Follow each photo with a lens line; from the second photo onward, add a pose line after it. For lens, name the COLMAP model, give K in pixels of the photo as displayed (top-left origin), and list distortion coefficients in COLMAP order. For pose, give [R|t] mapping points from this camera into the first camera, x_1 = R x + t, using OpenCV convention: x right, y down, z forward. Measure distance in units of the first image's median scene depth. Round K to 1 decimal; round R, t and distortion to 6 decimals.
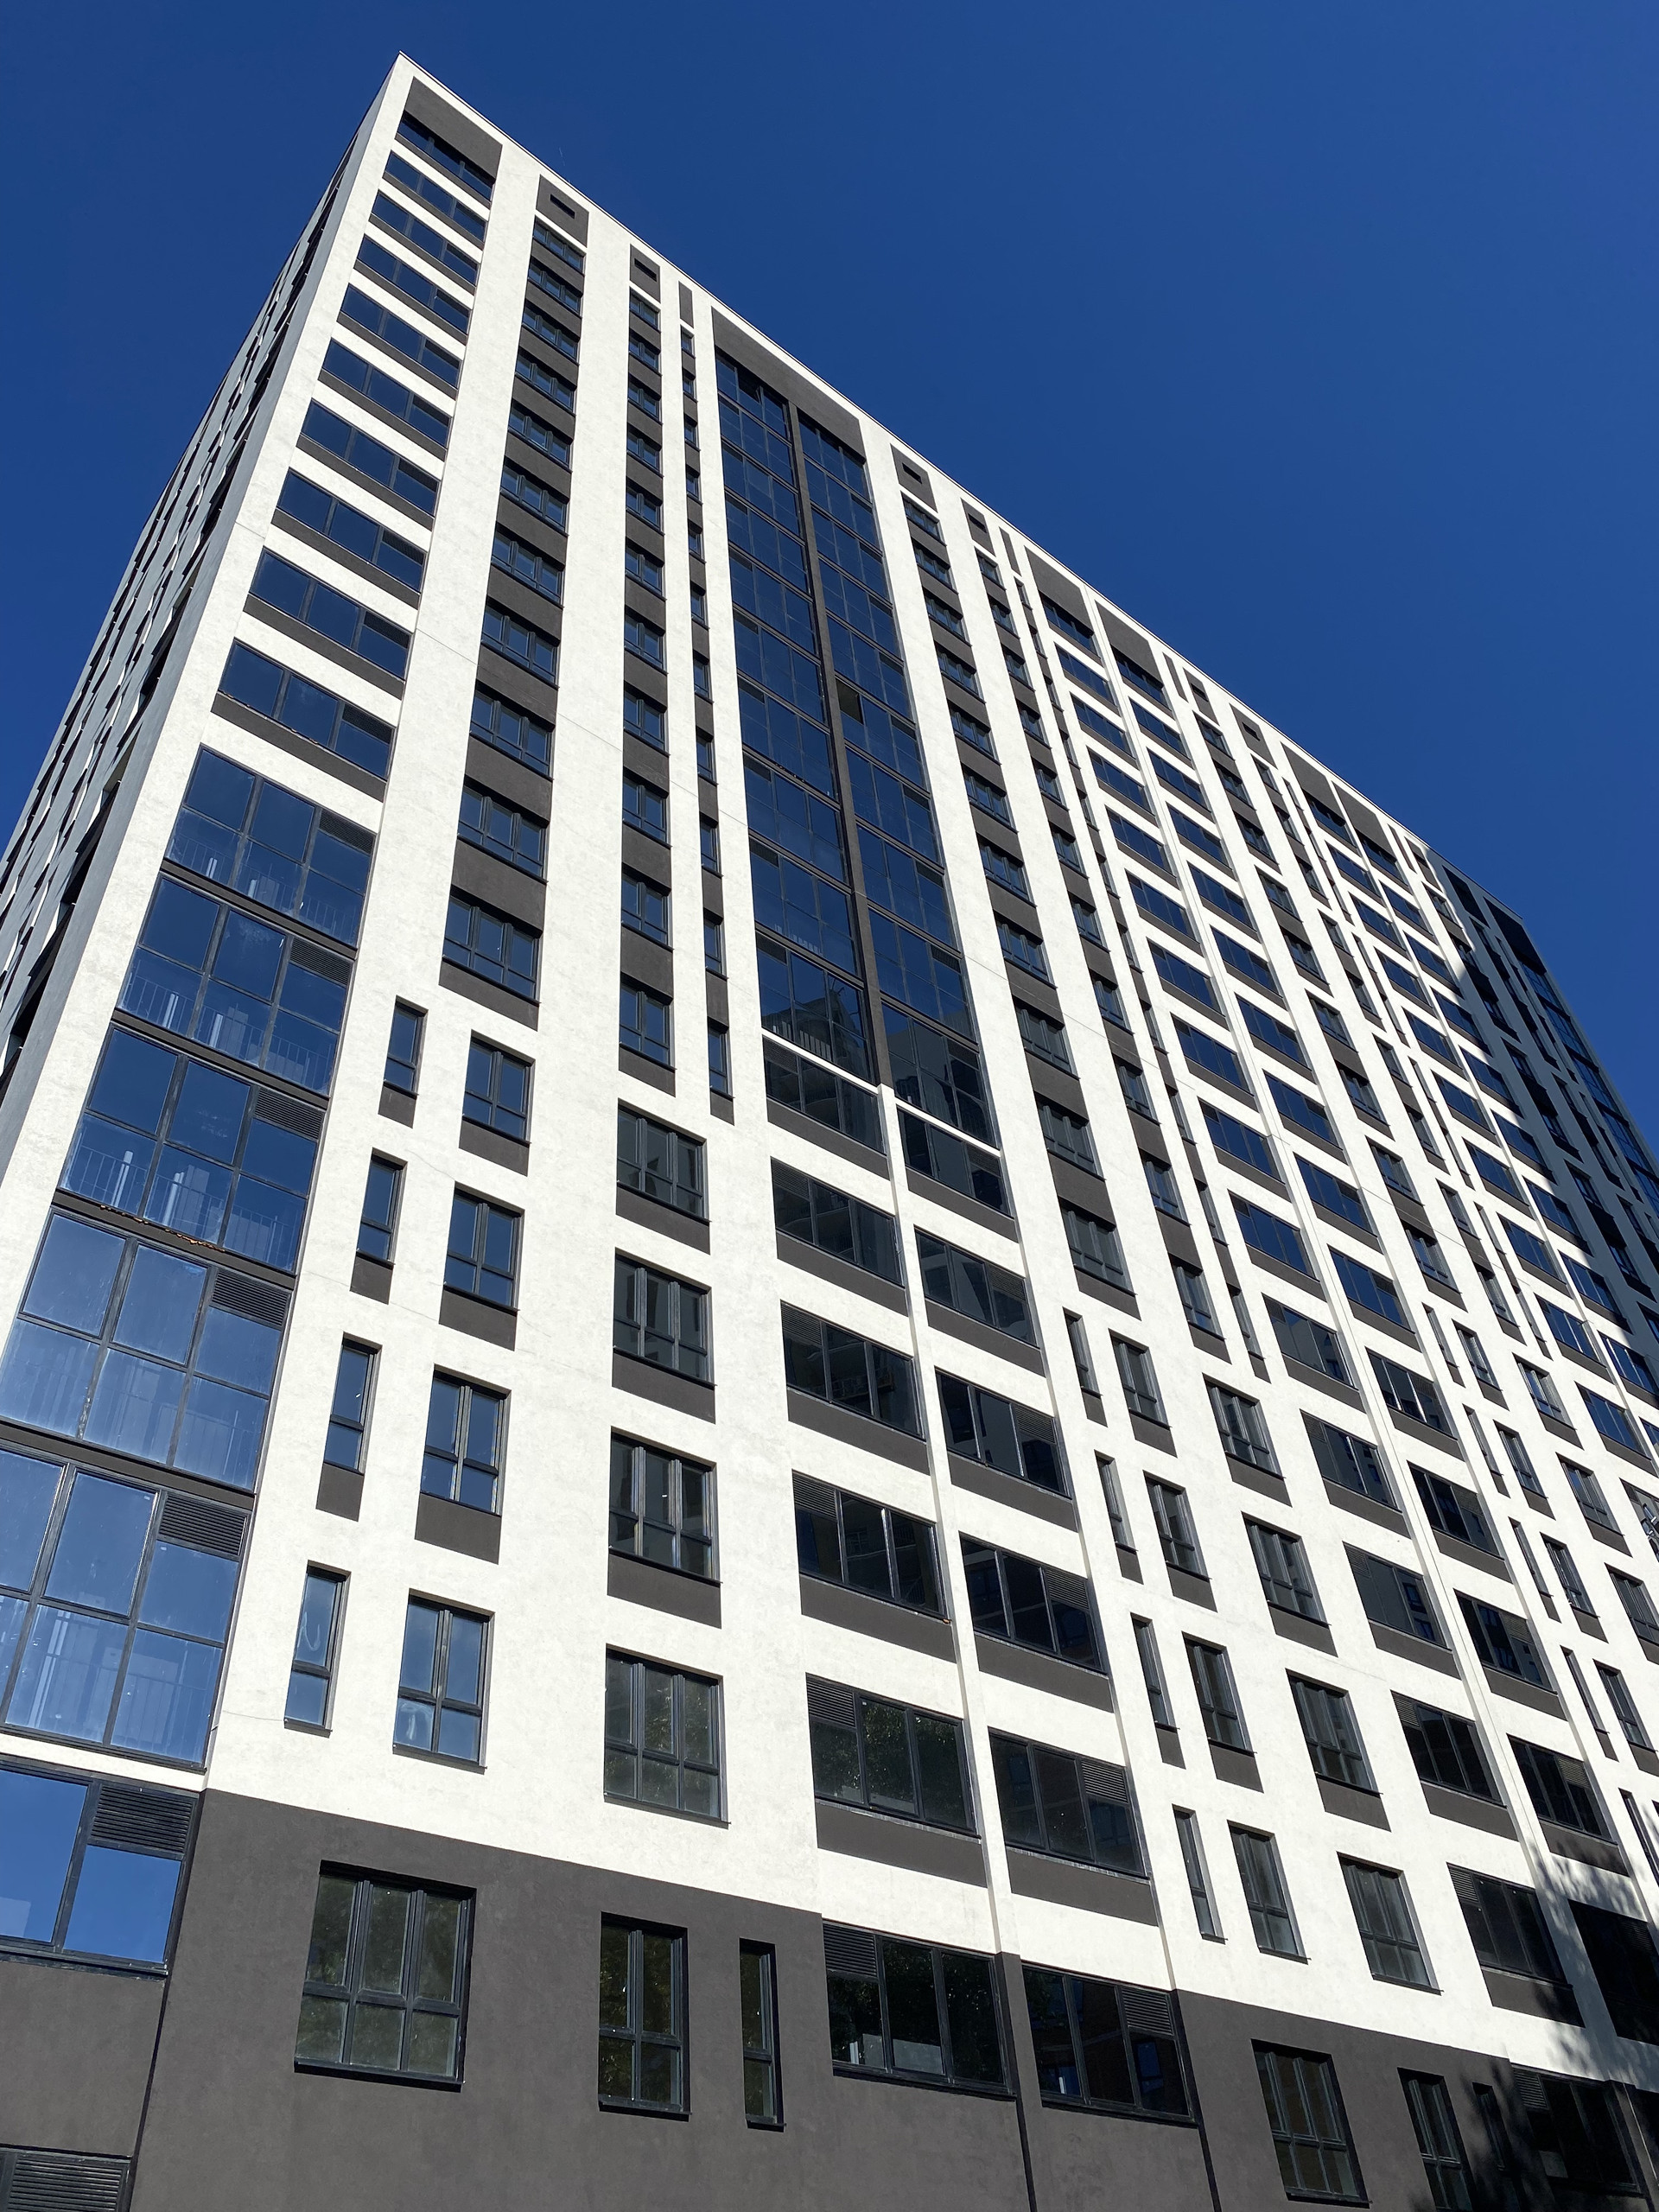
lens RADIAL K [[1681.7, 0, 829.5], [0, 1681.7, 1106.0], [0, 0, 1]] dist [0.001407, -0.001788]
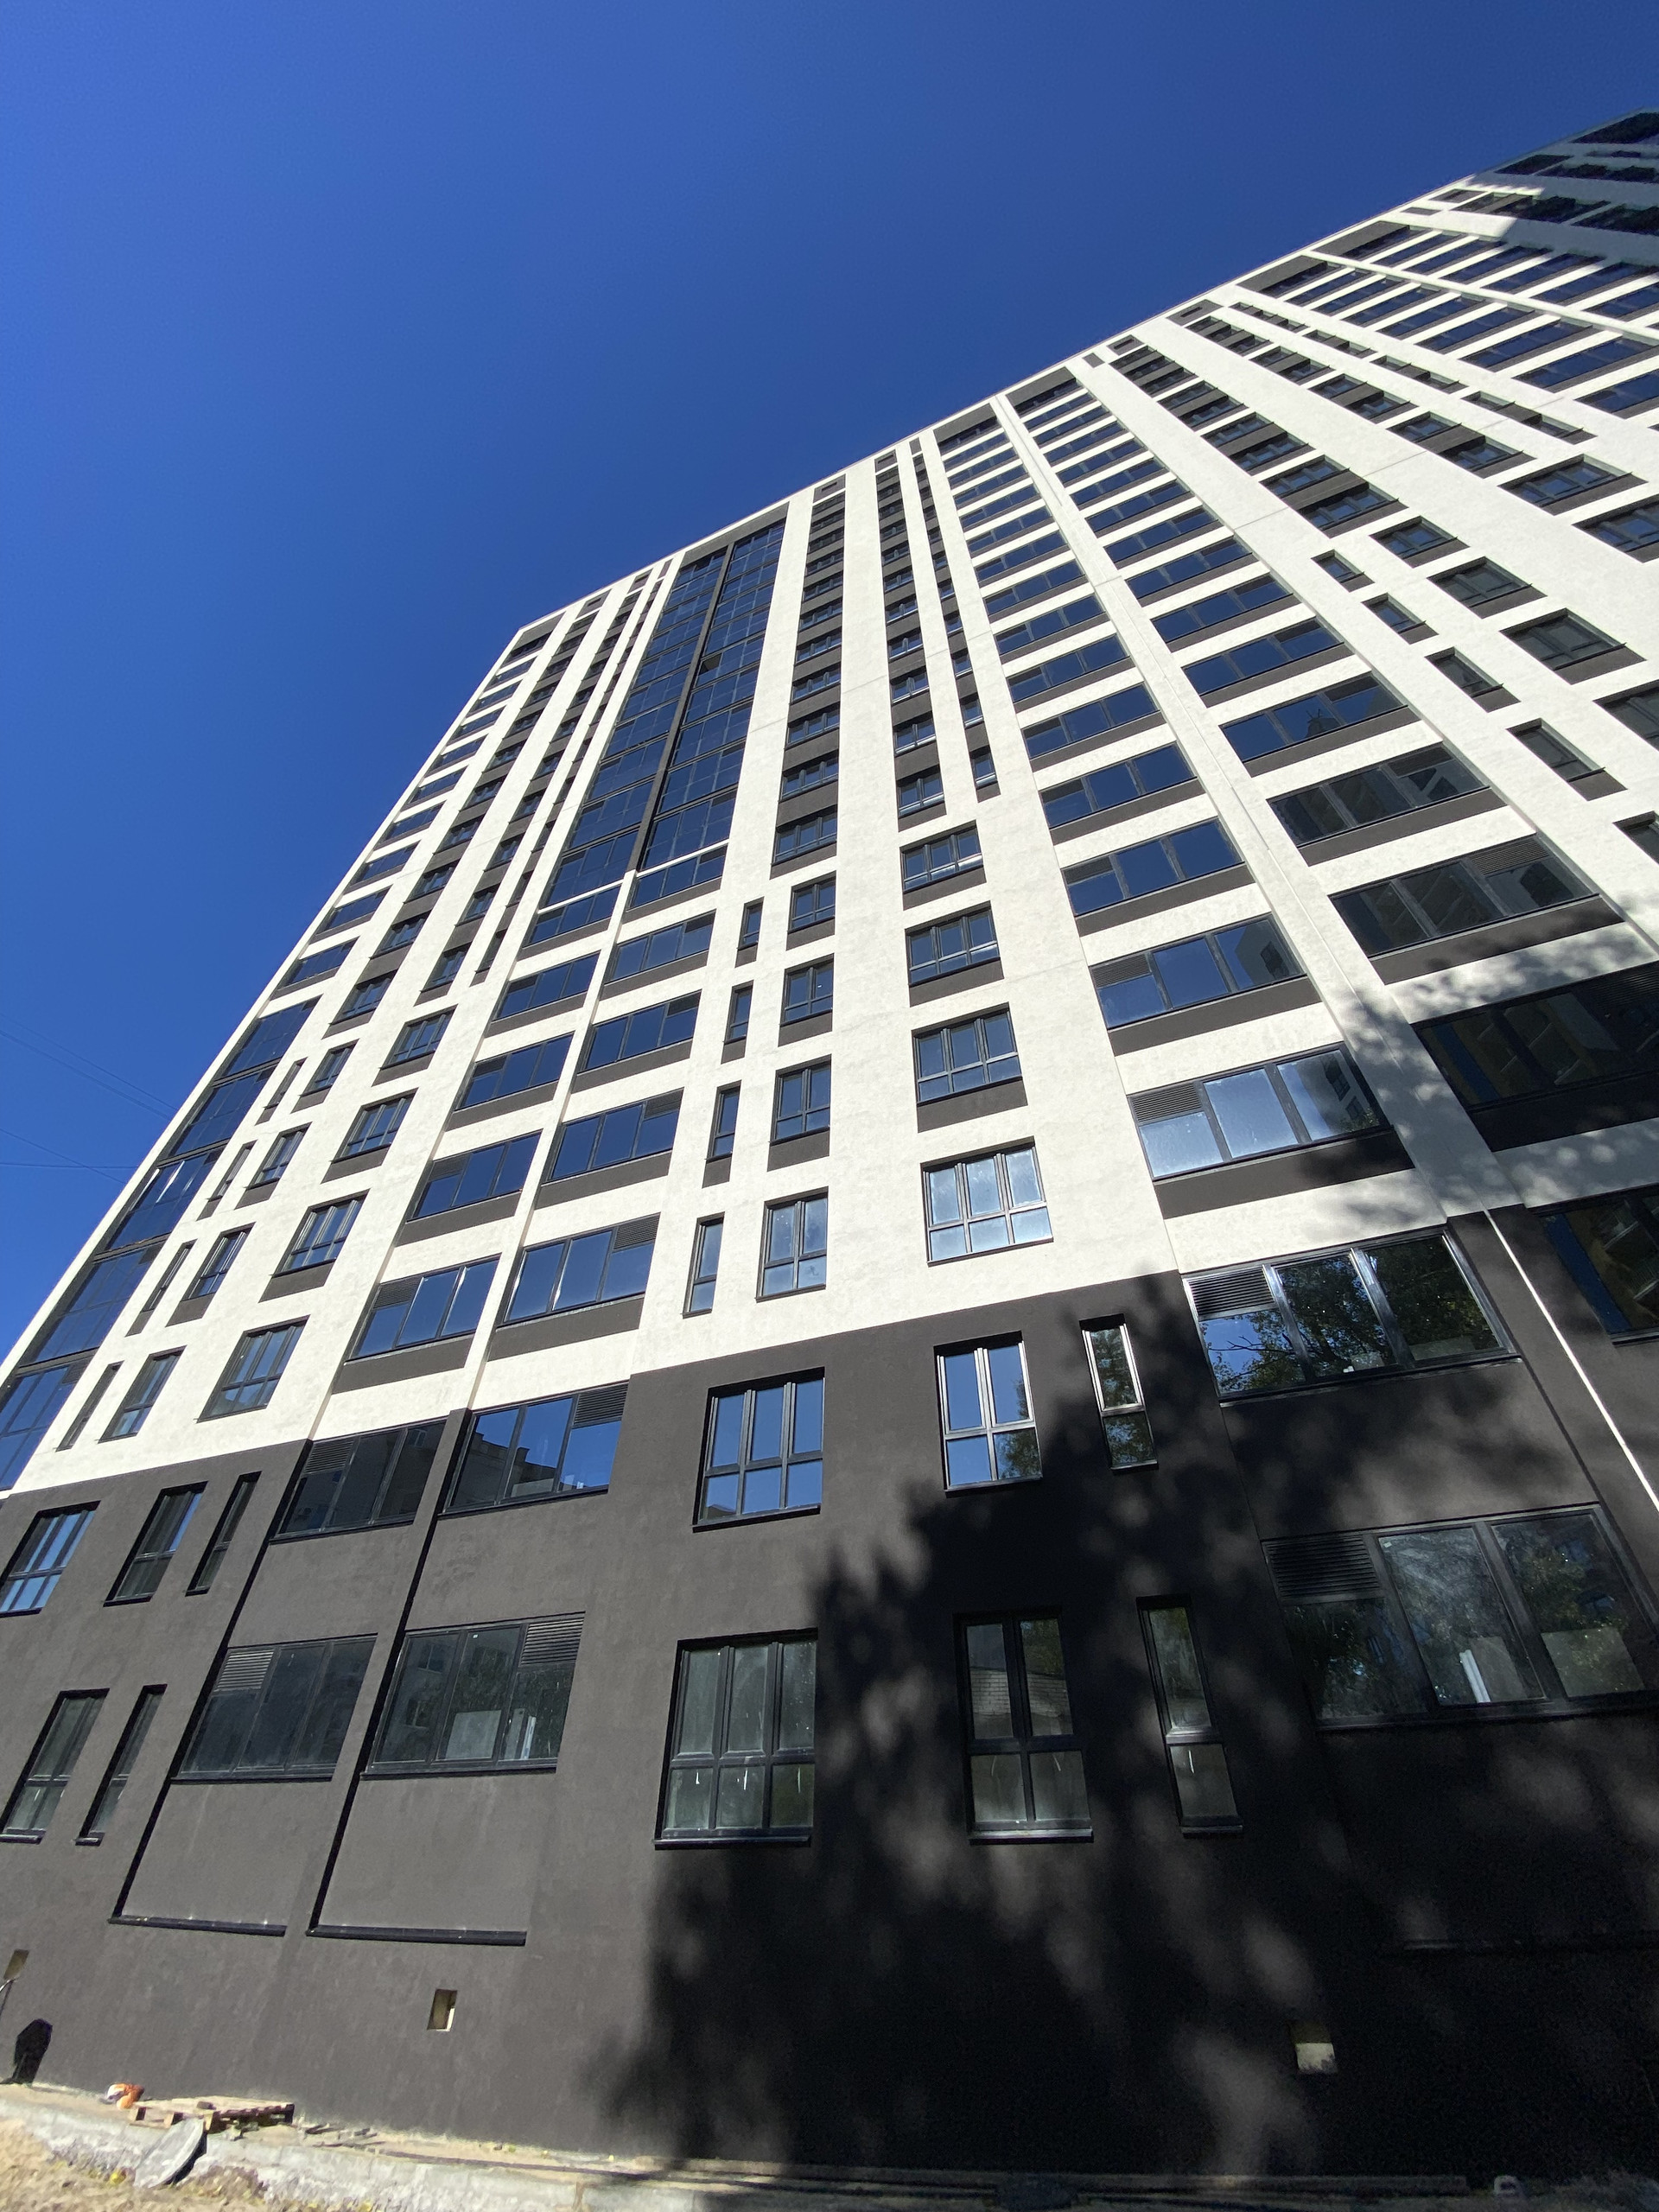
lens RADIAL K [[897.4, 0, 829.5], [0, 897.4, 1106.0], [0, 0, 1]] dist [0.003496, -0.009386]
pose [[0.478934, -0.544309, -0.688730, 0.655364], [0.577849, 0.786093, -0.219427, 0.506810], [0.660842, -0.292891, 0.691015, 0.632954]]
